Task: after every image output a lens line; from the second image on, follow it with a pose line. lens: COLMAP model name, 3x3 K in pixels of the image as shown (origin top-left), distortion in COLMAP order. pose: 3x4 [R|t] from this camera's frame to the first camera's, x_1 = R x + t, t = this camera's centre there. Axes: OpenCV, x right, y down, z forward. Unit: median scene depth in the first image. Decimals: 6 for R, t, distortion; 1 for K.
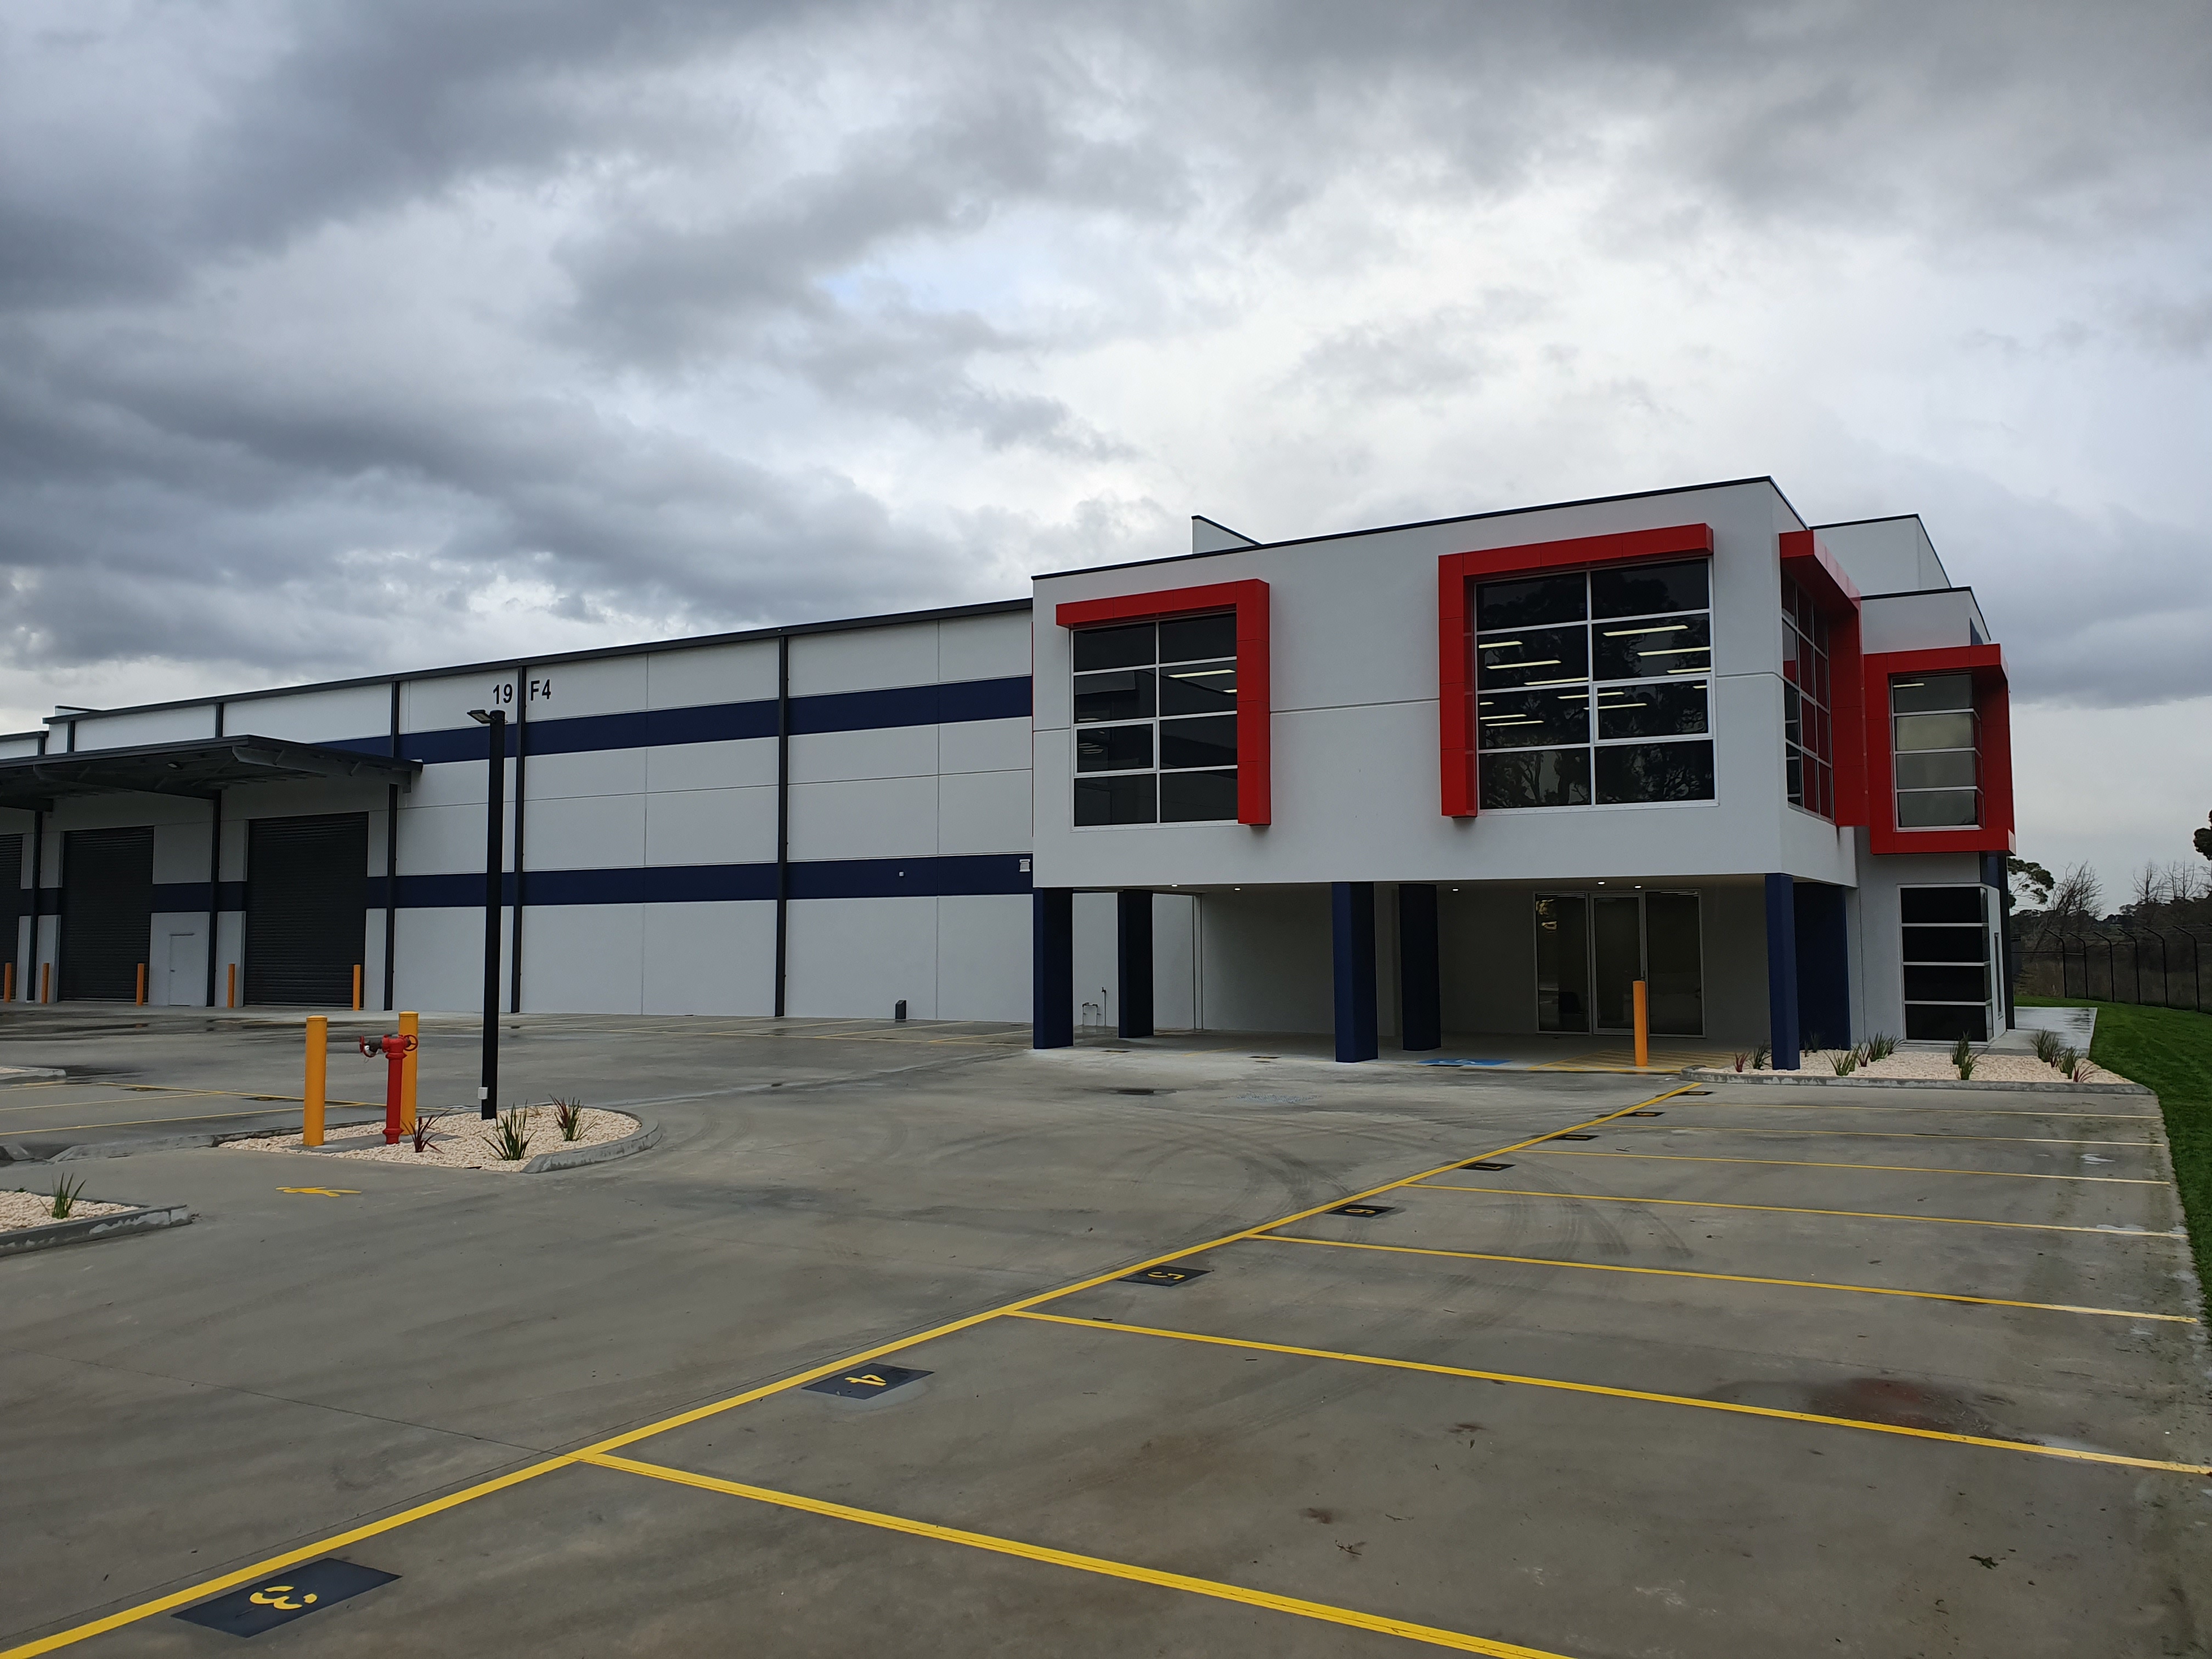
lens RADIAL K [[1698.3, 0, 1113.3], [0, 1698.3, 817.2], [0, 0, 1]] dist [0.044855, -0.066749]
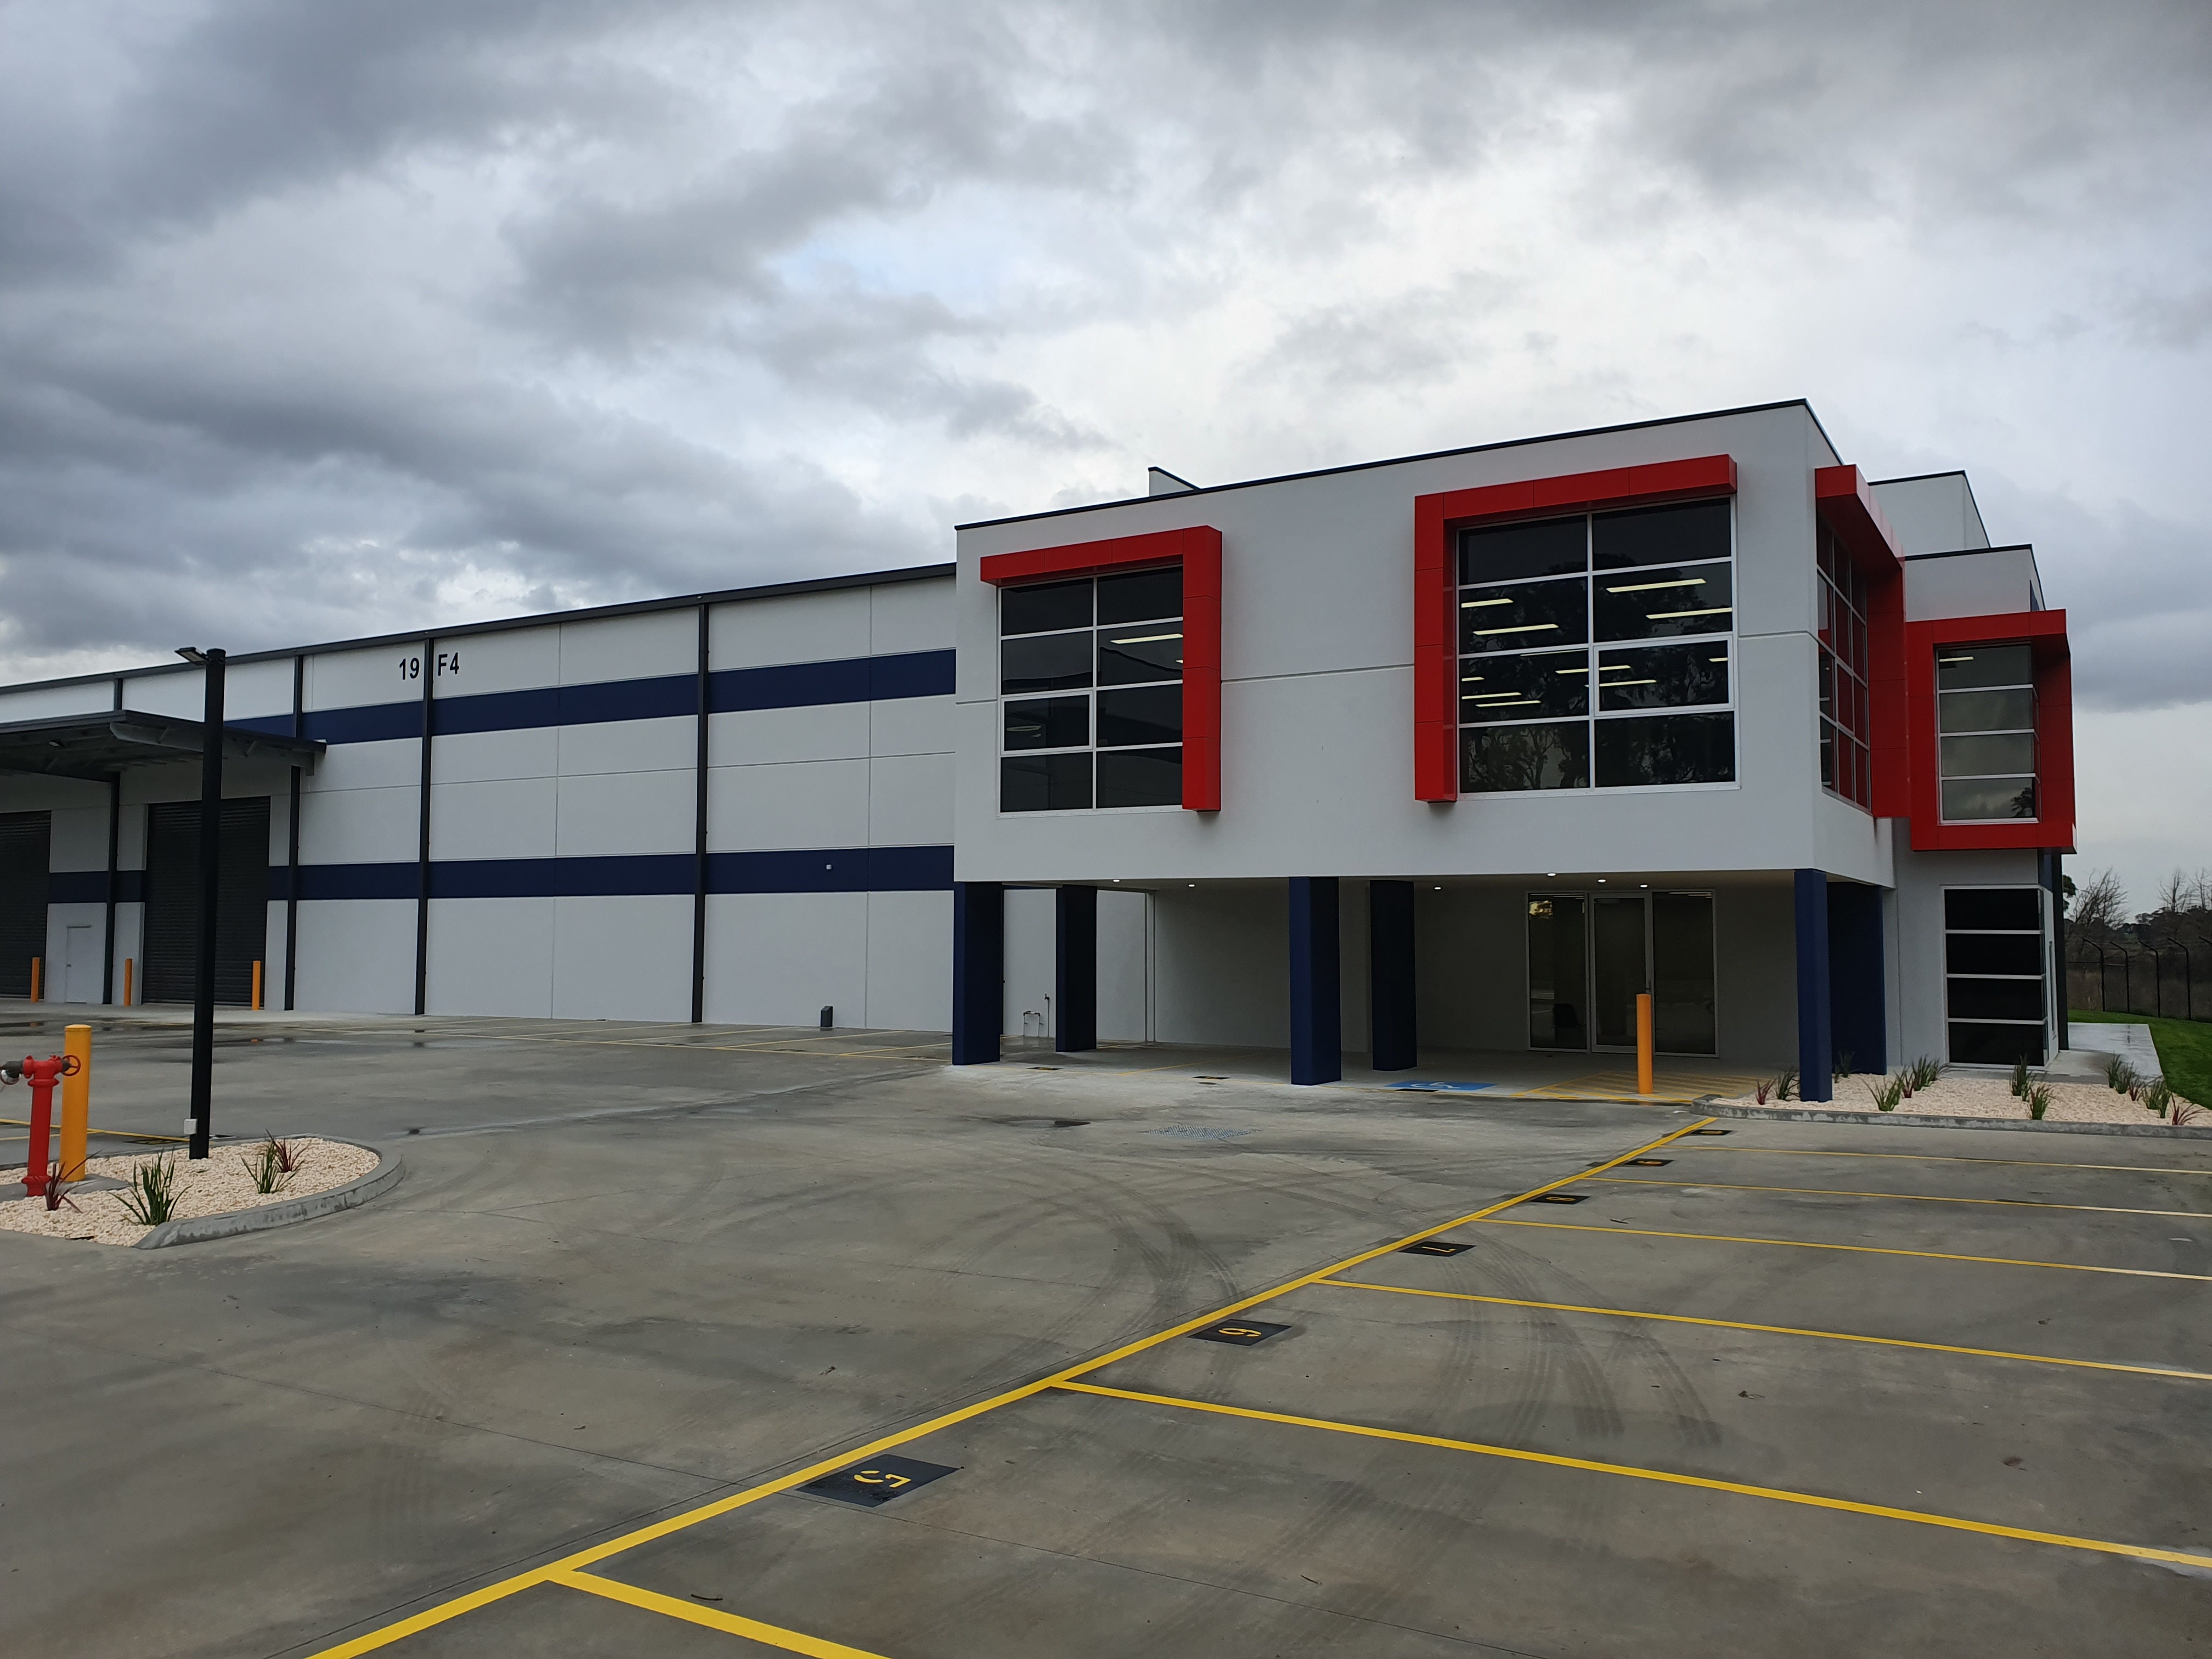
lens RADIAL K [[1699.1, 0, 1097.9], [0, 1699.1, 836.8], [0, 0, 1]] dist [0.012609, 0.002287]
pose [[0.999894, 0.007628, -0.012421, 0.040005], [-0.007492, 0.999912, 0.010970, 0.008687], [0.012503, -0.010875, 0.999863, 0.129068]]
